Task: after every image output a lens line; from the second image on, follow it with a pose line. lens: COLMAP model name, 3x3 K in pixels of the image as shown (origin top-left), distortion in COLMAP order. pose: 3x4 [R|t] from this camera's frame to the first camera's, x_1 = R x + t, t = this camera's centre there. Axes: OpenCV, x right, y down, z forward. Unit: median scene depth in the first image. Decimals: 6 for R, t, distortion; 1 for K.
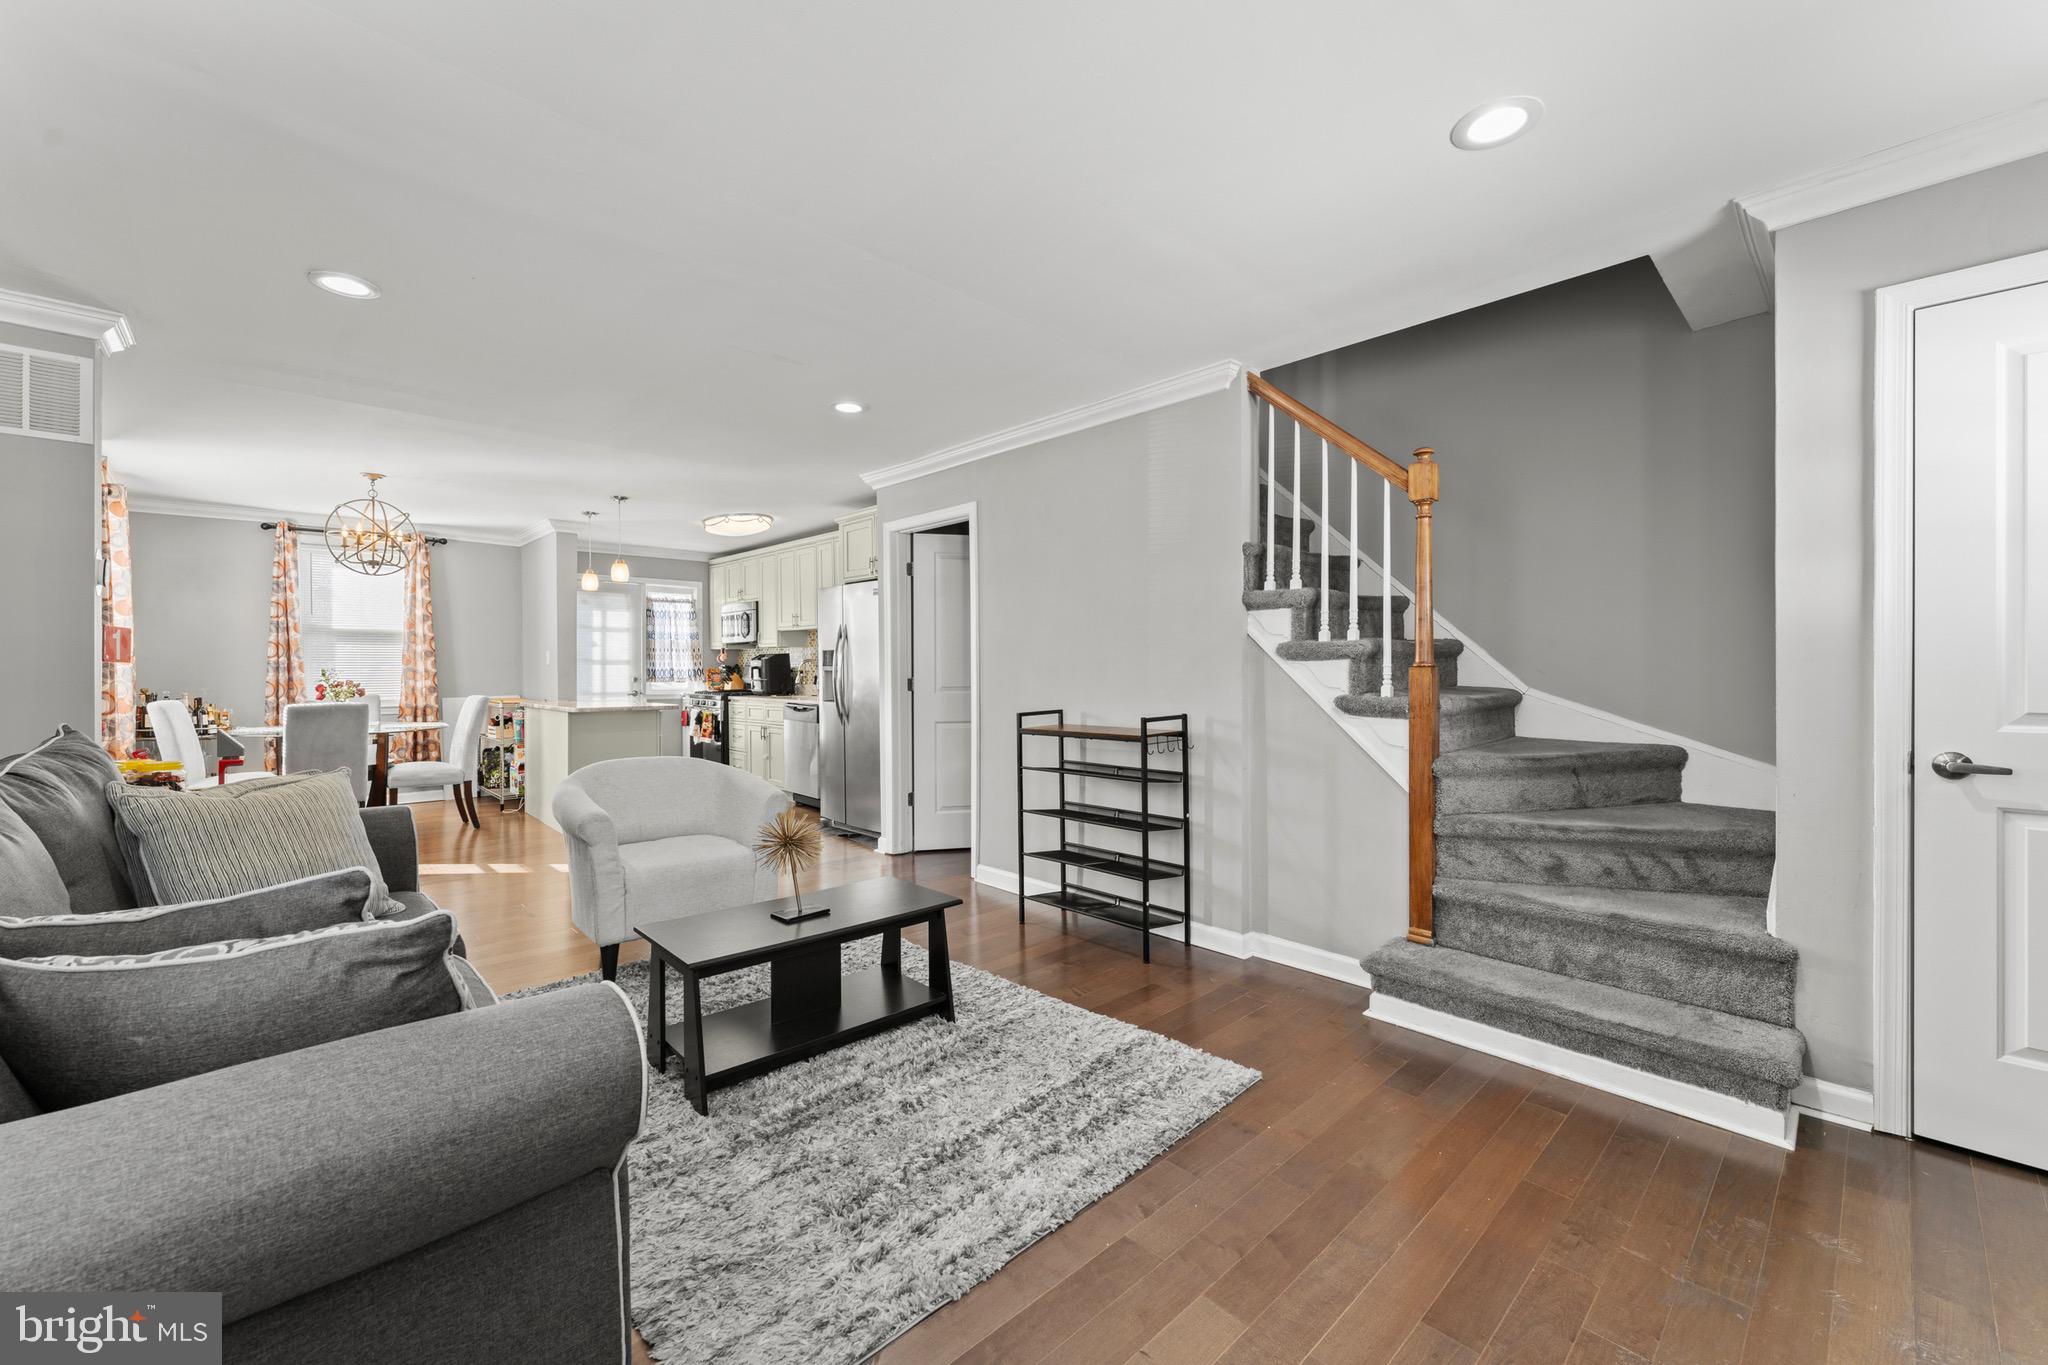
lens RADIAL K [[790.1, 0, 992.4], [0, 790.1, 669.9], [0, 0, 1]] dist [0.000518, 0.000036]
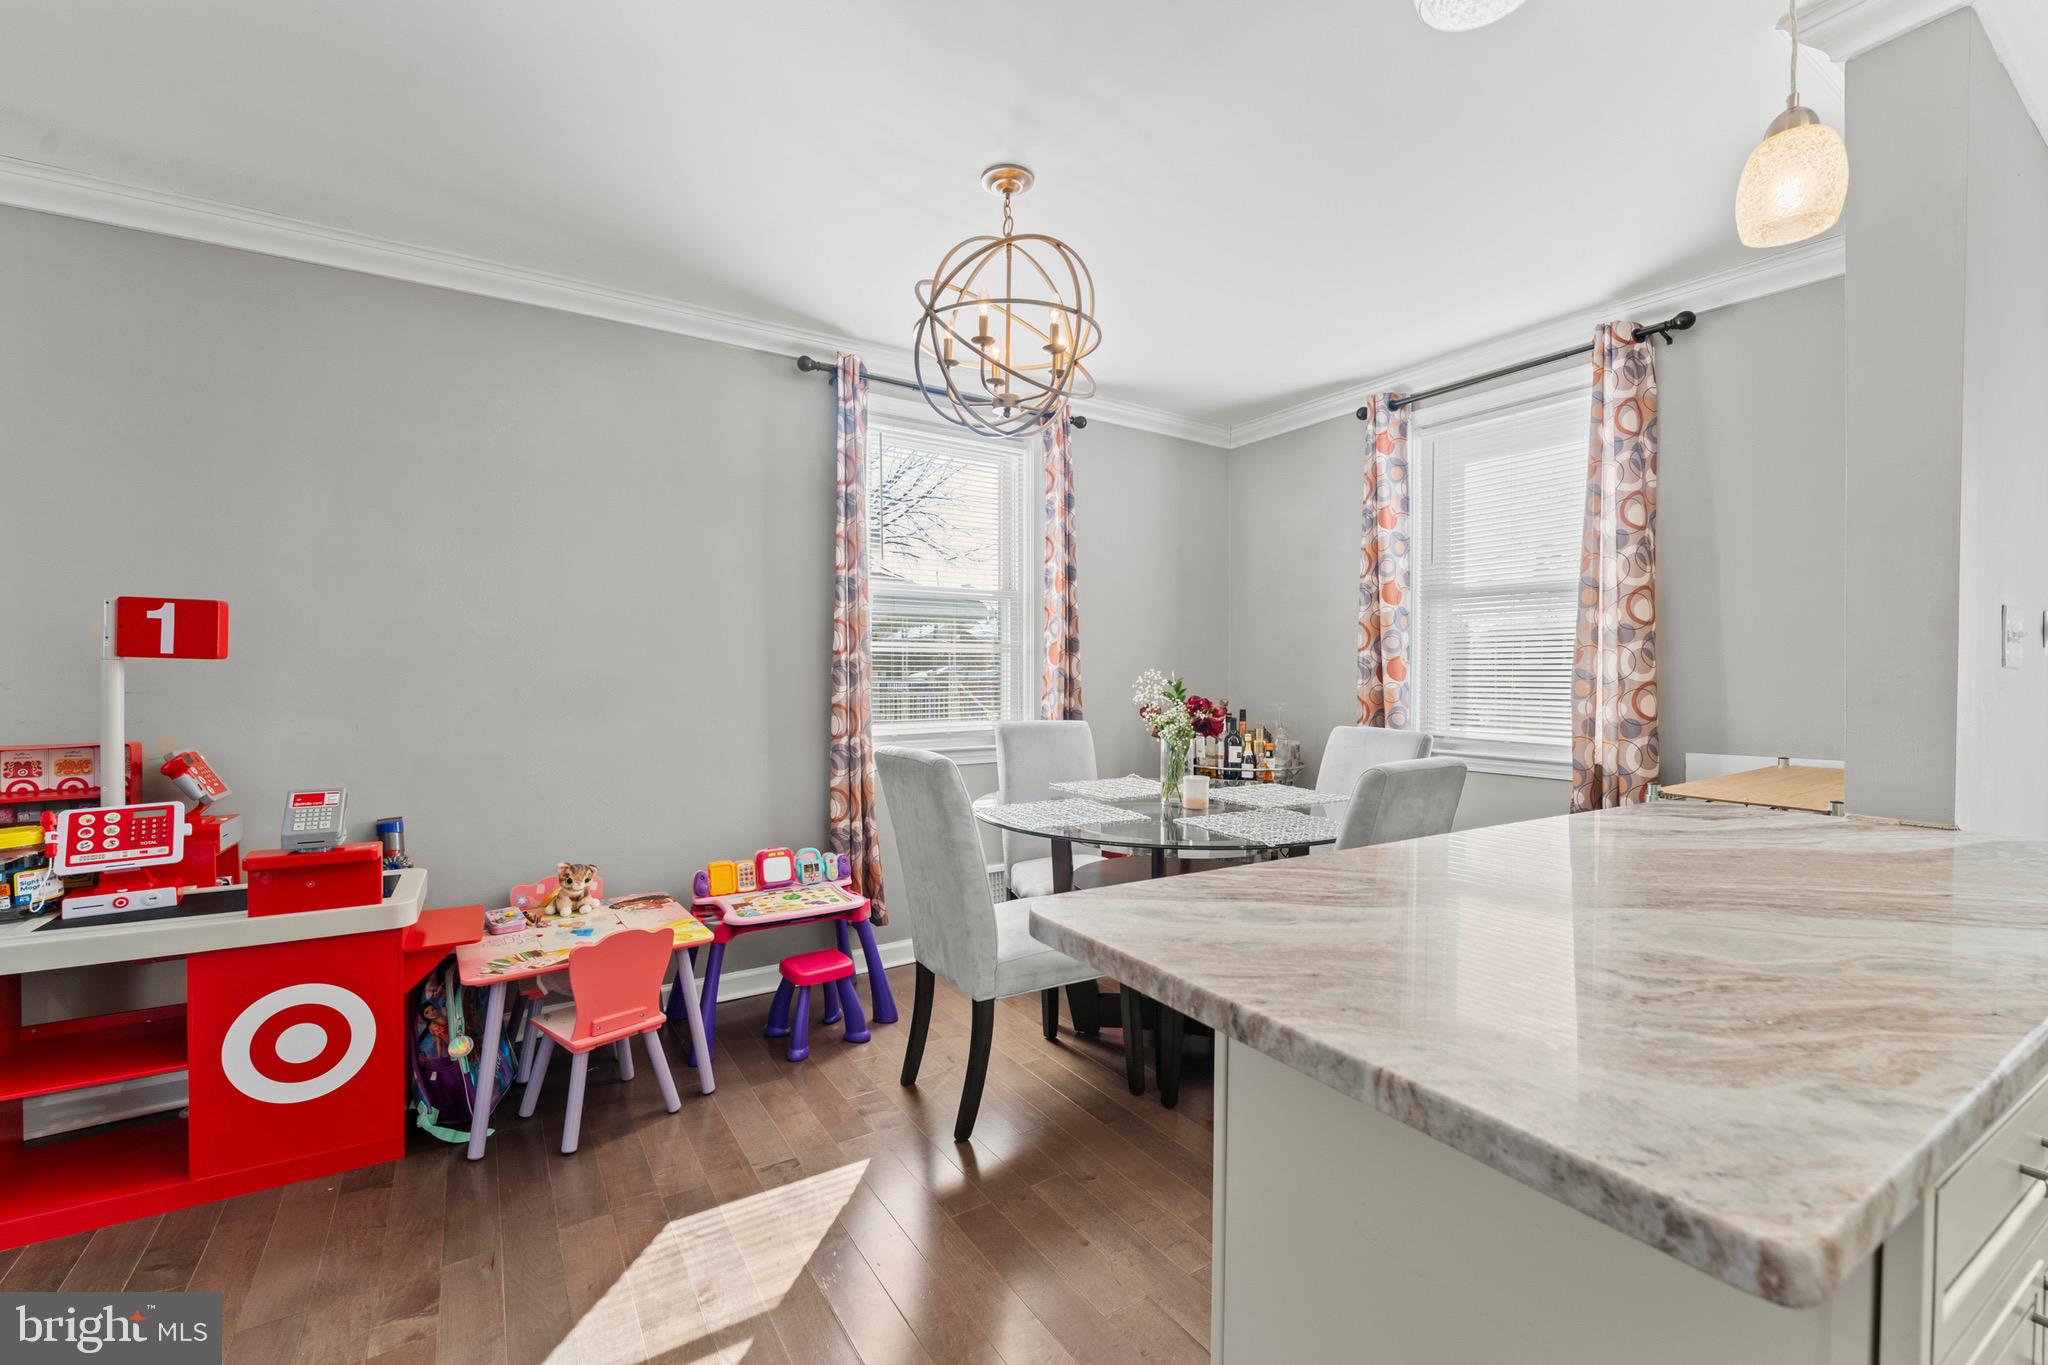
lens RADIAL K [[847.3, 0, 1024.0], [0, 847.3, 682.5], [0, 0, 1]] dist [0.001617, -0.000236]
pose [[-0.155062, 0.016818, -0.987762, -0.238510], [-0.001119, 0.999851, 0.017200, -0.002889], [0.987904, 0.003772, -0.155021, 0.696349]]
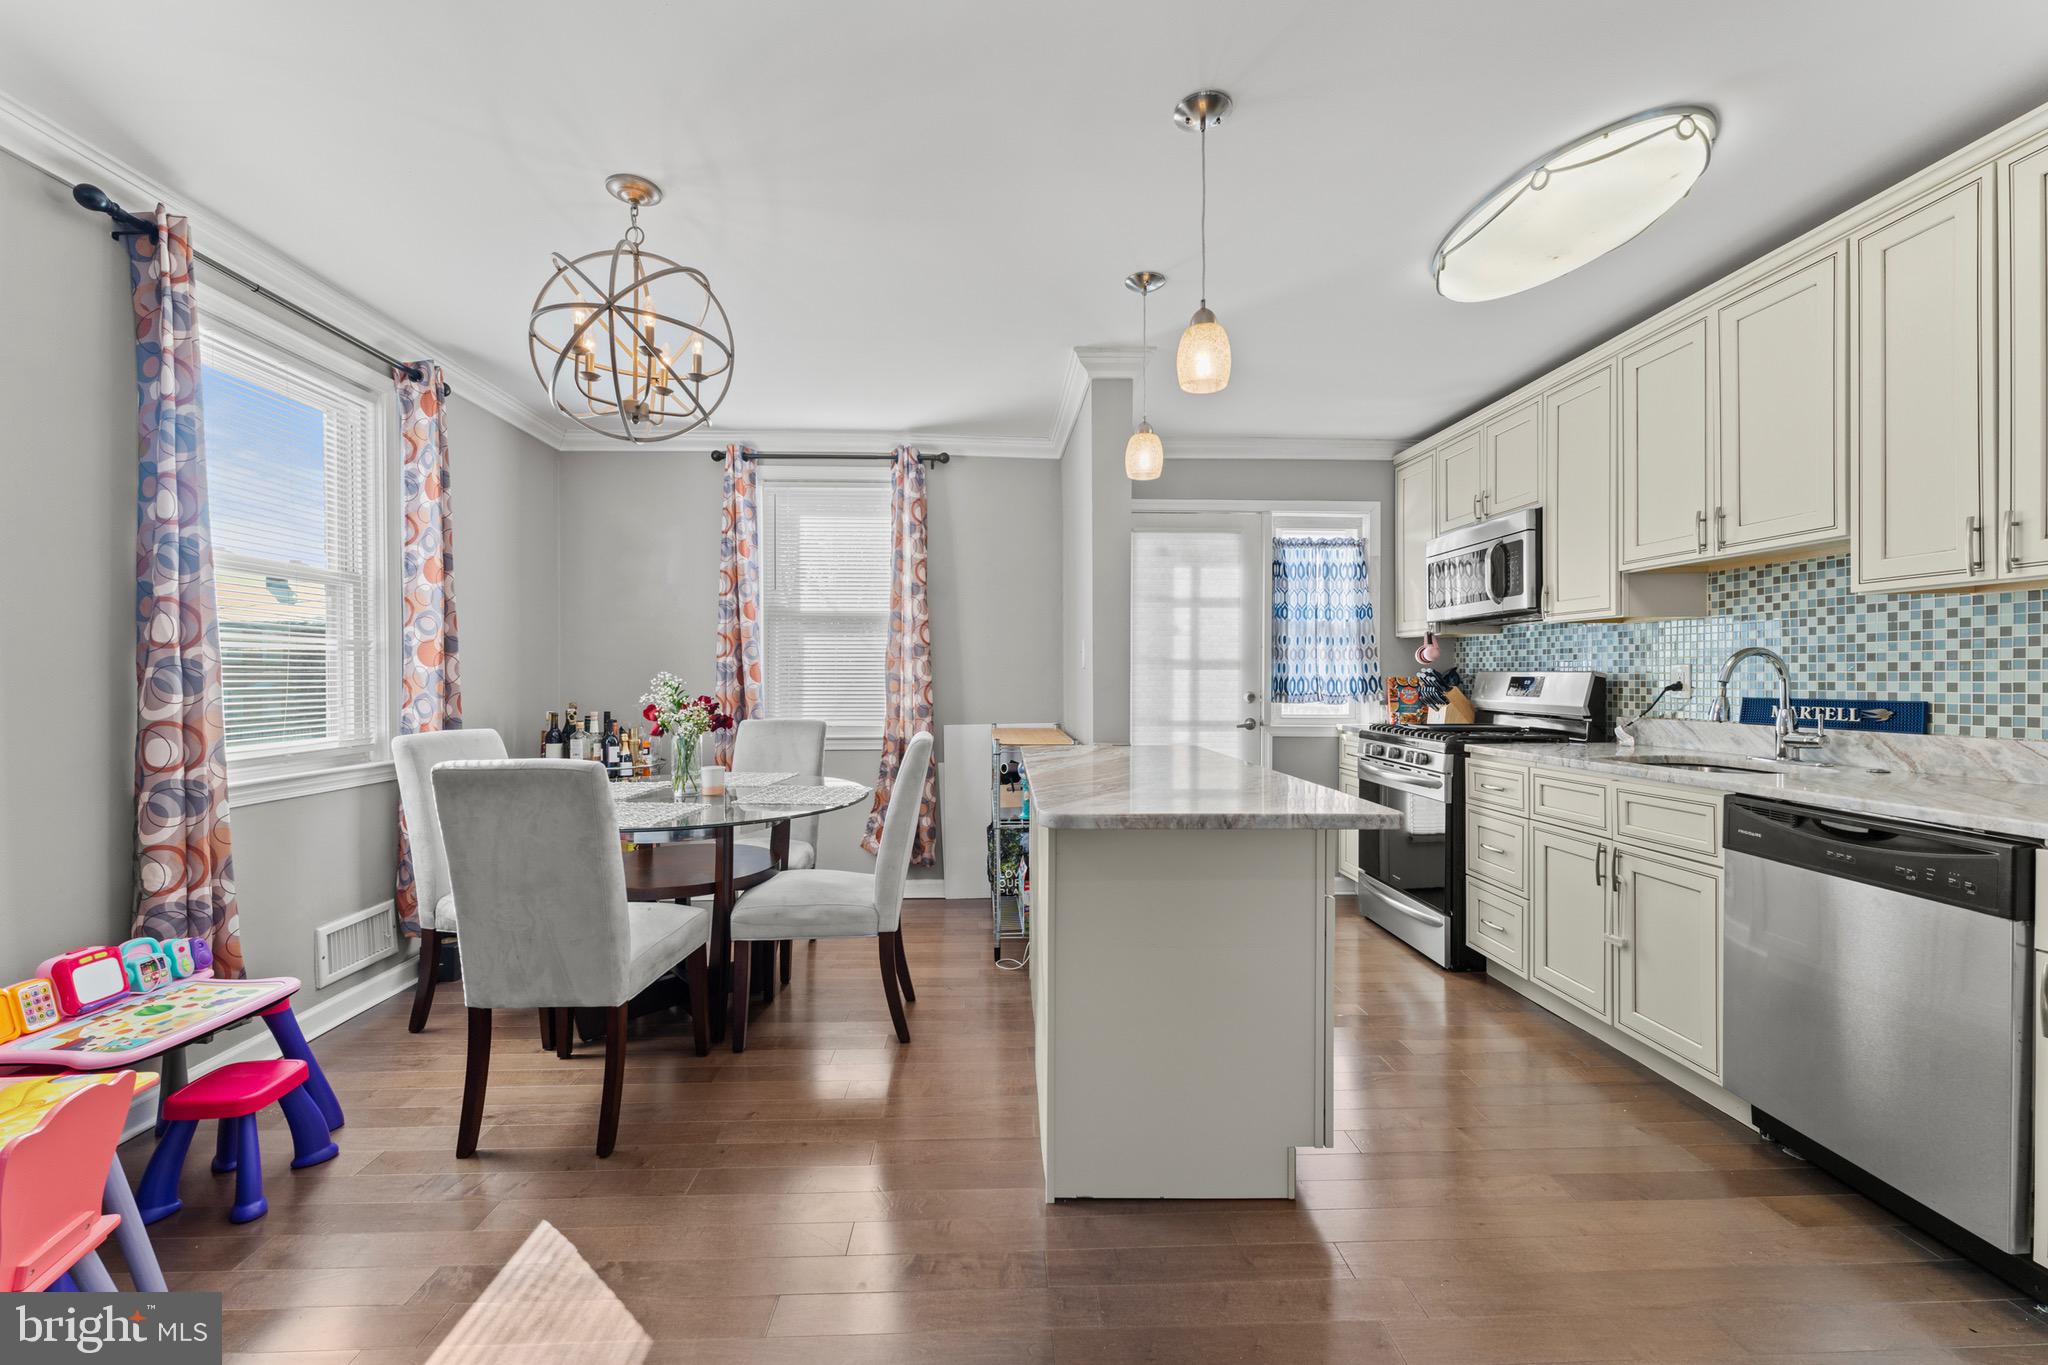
lens RADIAL K [[810.8, 0, 1024.0], [0, 810.8, 682.5], [0, 0, 1]] dist [0.000867, -0.000091]
pose [[0.770199, 0.009934, -0.637726, -0.240724], [-0.004874, 0.999941, 0.009691, -0.002161], [0.637785, -0.004356, 0.770202, 0.524158]]
